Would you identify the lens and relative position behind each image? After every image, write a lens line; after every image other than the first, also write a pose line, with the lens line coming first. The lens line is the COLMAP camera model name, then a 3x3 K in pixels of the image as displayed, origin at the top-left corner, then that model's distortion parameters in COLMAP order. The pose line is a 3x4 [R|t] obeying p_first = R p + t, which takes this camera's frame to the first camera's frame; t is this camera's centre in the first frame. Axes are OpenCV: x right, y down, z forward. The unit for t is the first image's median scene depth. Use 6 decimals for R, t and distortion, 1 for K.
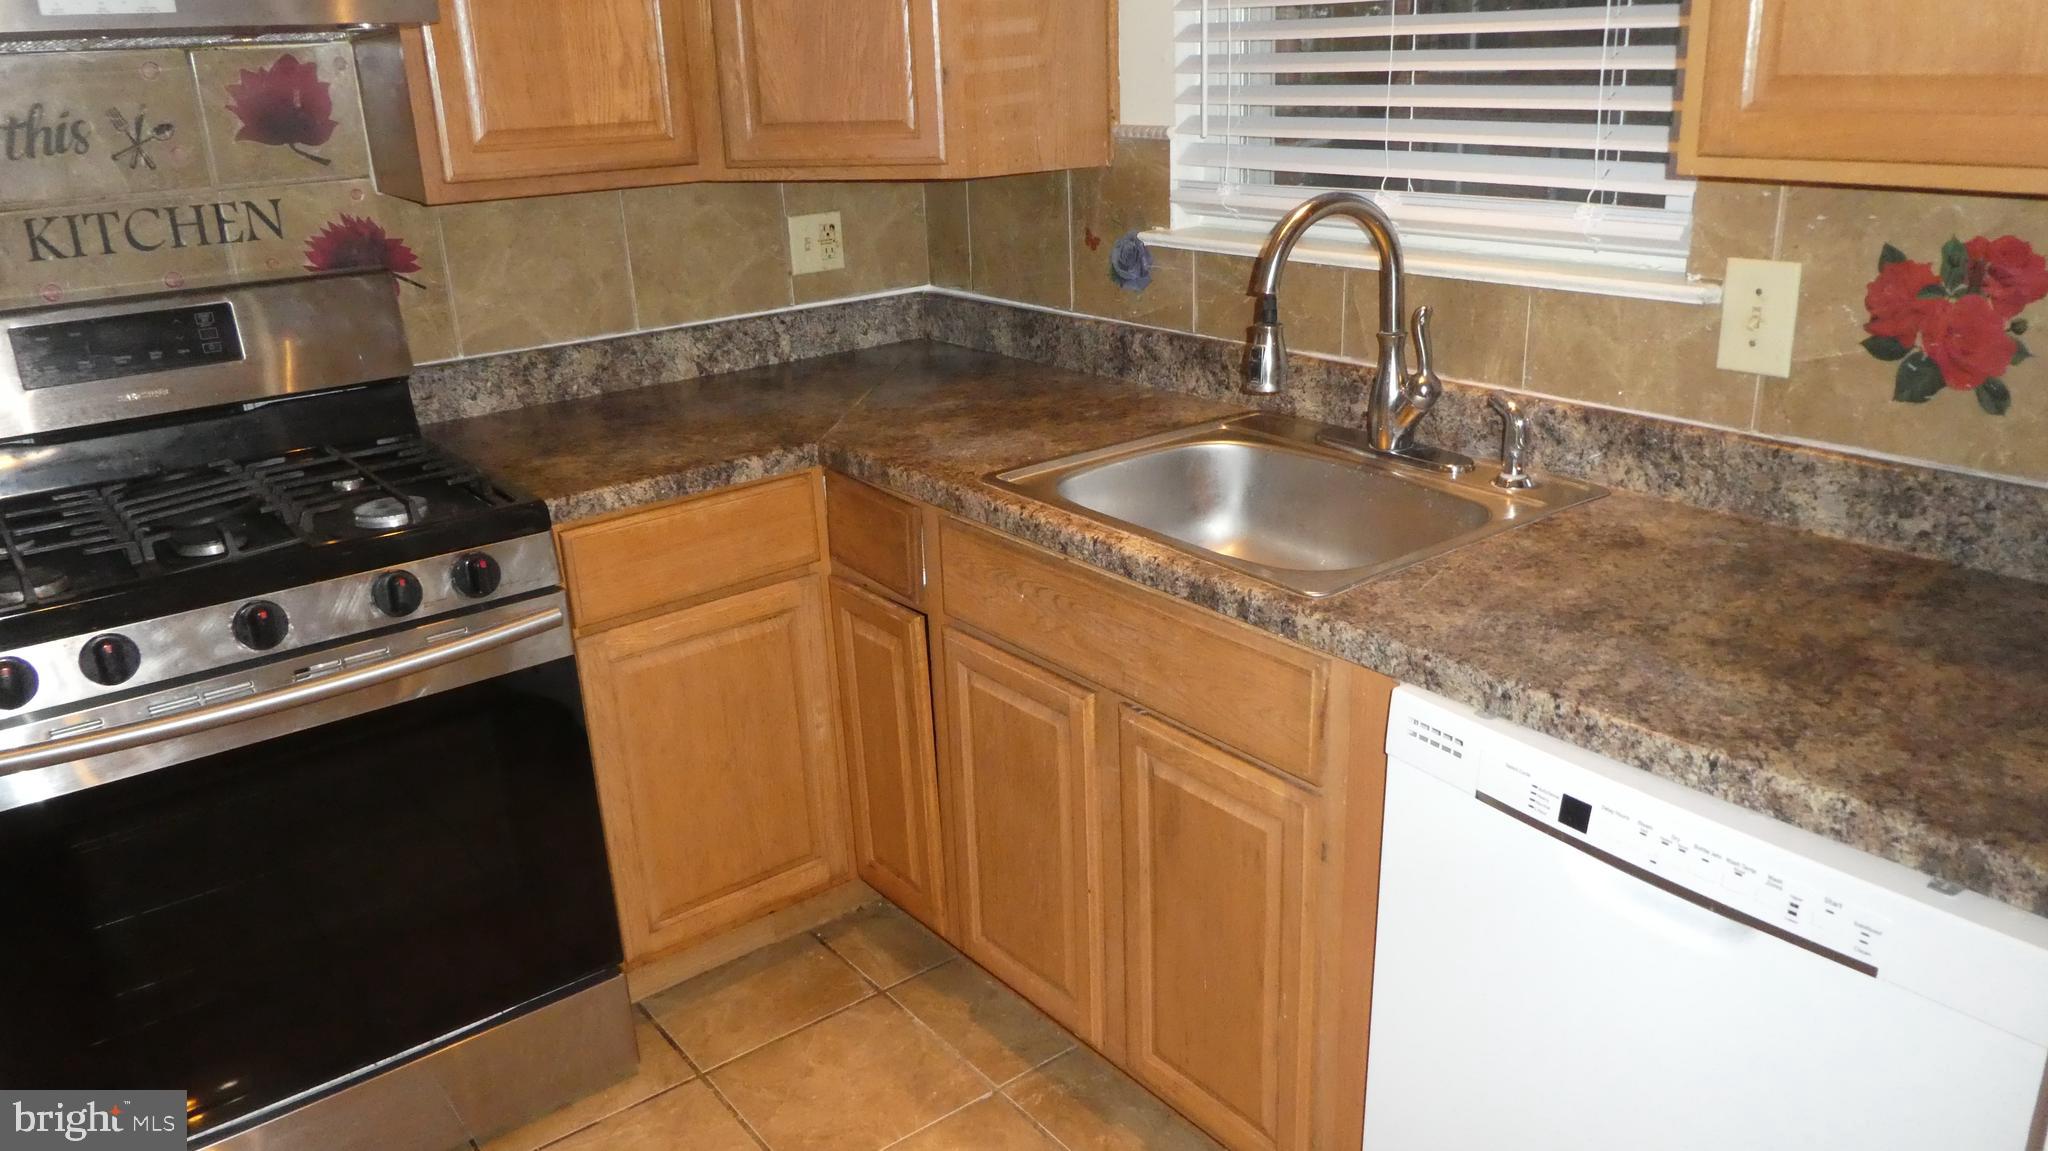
lens RADIAL K [[1479.1, 0, 1051.9], [0, 1479.1, 570.0], [0, 0, 1]] dist [-0.006487, -0.012542]
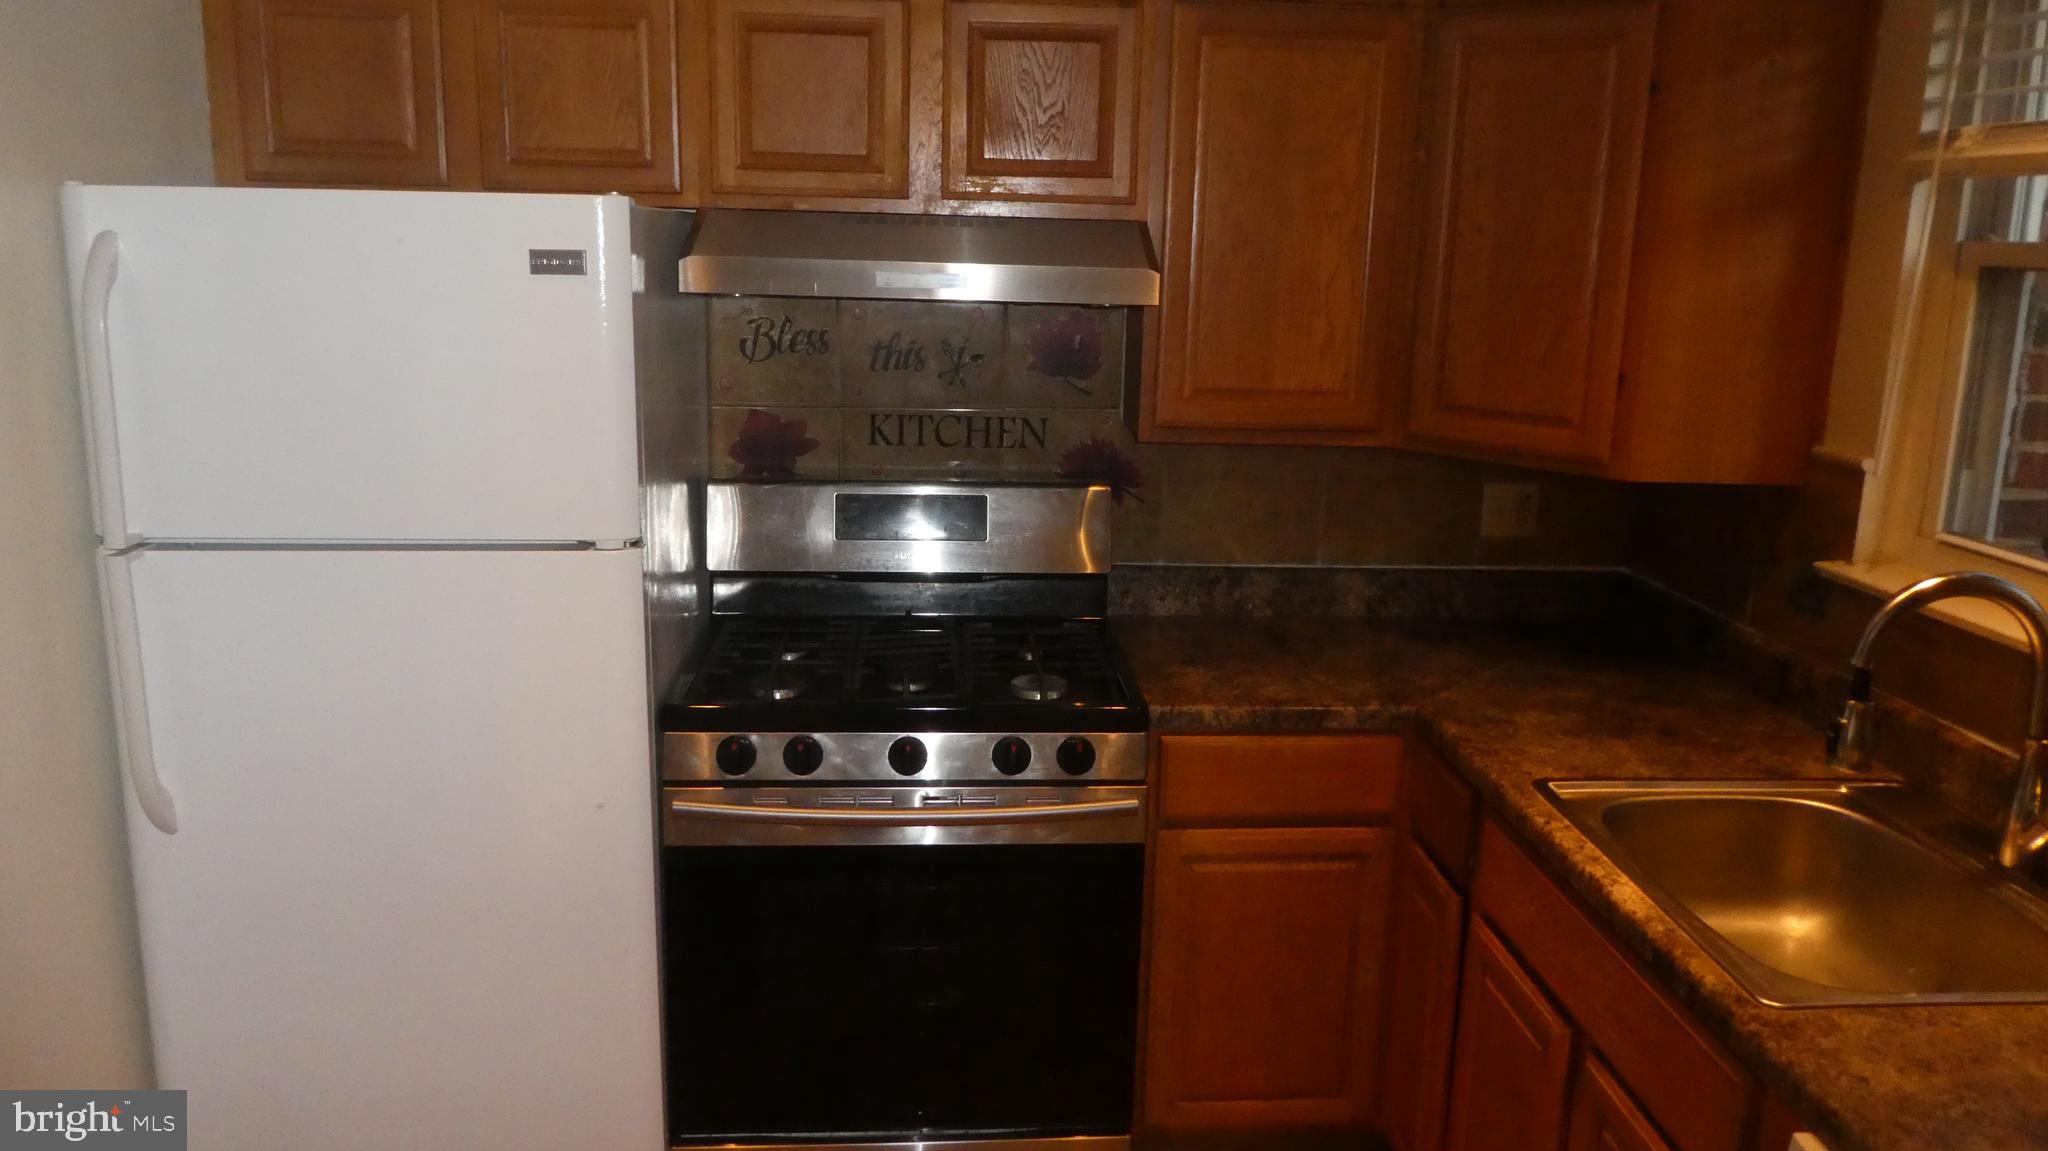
lens RADIAL K [[1489.7, 0, 1050.3], [0, 1489.7, 576.6], [0, 0, 1]] dist [-0.014029, 0.005307]
pose [[0.825723, 0.177190, -0.535523, 0.186317], [-0.239620, 0.969648, -0.048641, -0.065177], [0.510650, 0.168486, 0.843119, -0.040671]]
